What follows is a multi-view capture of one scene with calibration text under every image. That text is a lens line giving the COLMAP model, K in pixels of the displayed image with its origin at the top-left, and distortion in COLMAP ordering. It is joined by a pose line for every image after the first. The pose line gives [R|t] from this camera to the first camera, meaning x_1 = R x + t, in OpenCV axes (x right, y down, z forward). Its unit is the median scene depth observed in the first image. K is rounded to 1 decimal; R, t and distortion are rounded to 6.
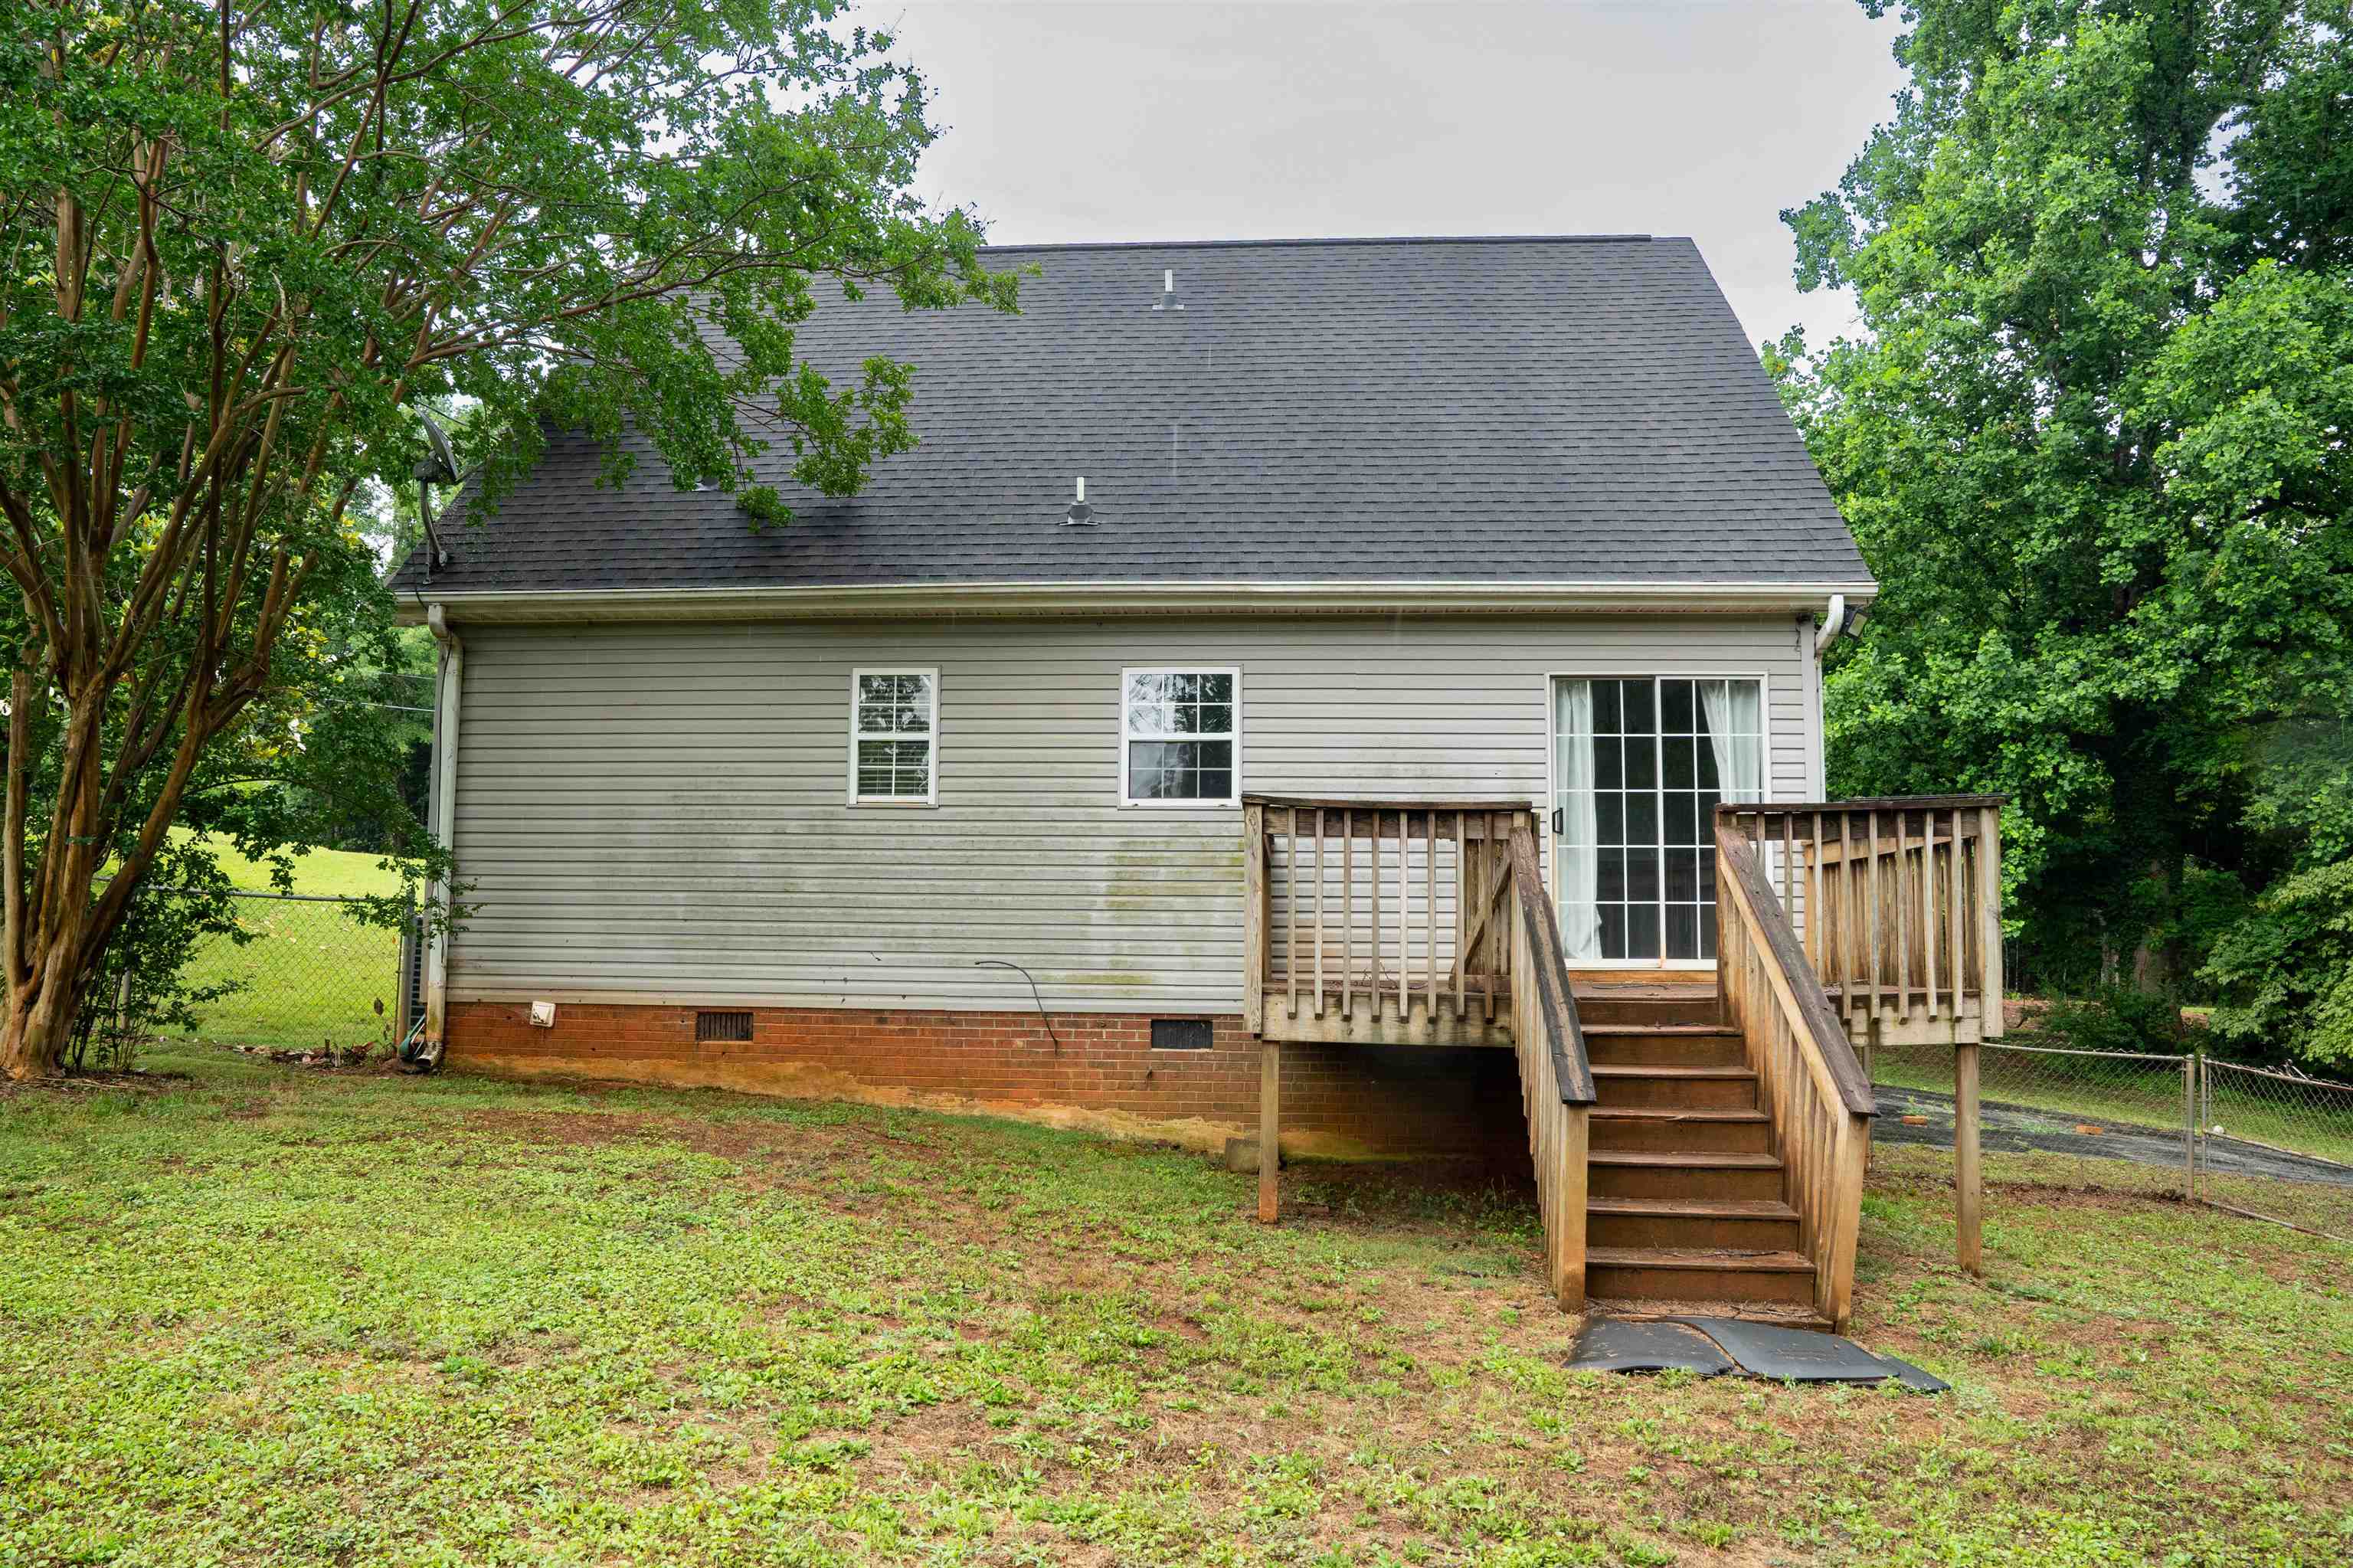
lens RADIAL K [[1662.4, 0, 1178.6], [0, 1662.4, 779.6], [0, 0, 1]] dist [-0.070817, 0.018220]
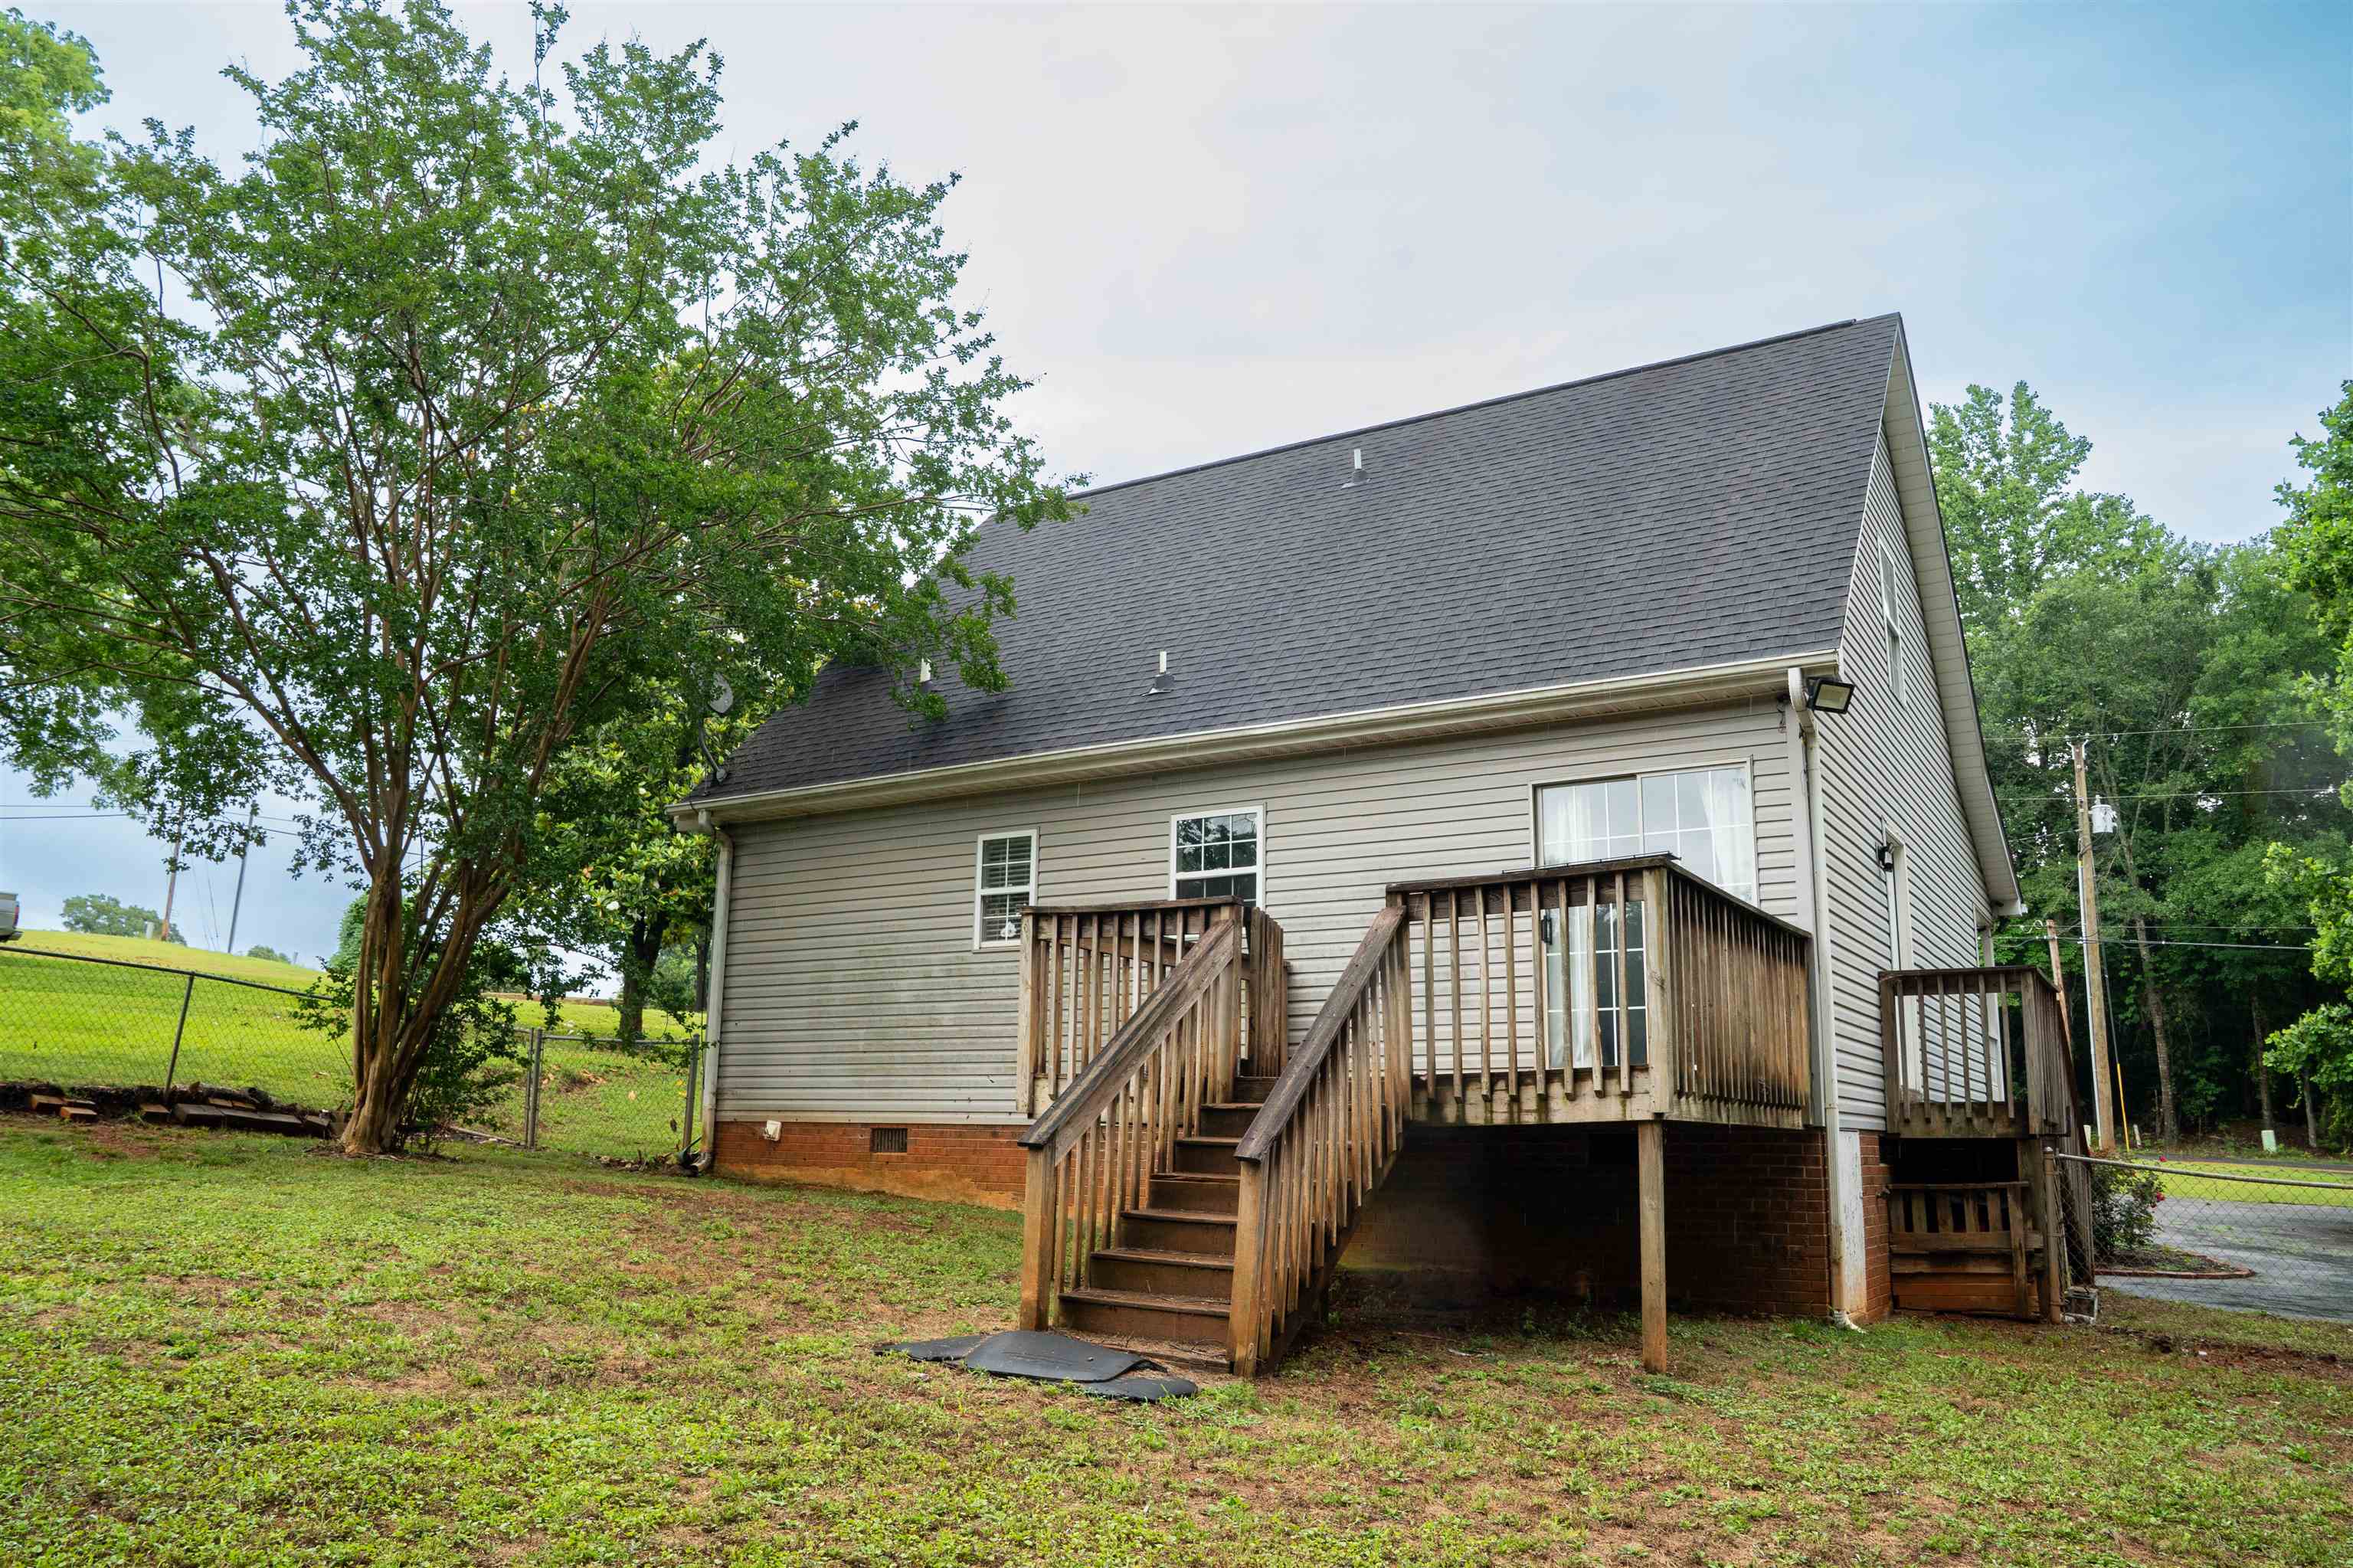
lens RADIAL K [[1662.4, 0, 1184.3], [0, 1662.4, 799.9], [0, 0, 1]] dist [-0.070817, 0.018220]
pose [[0.886971, -0.089894, -0.452991, 0.478516], [0.039932, 0.992128, -0.118694, 0.055367], [0.460095, 0.087190, 0.883578, 0.017839]]
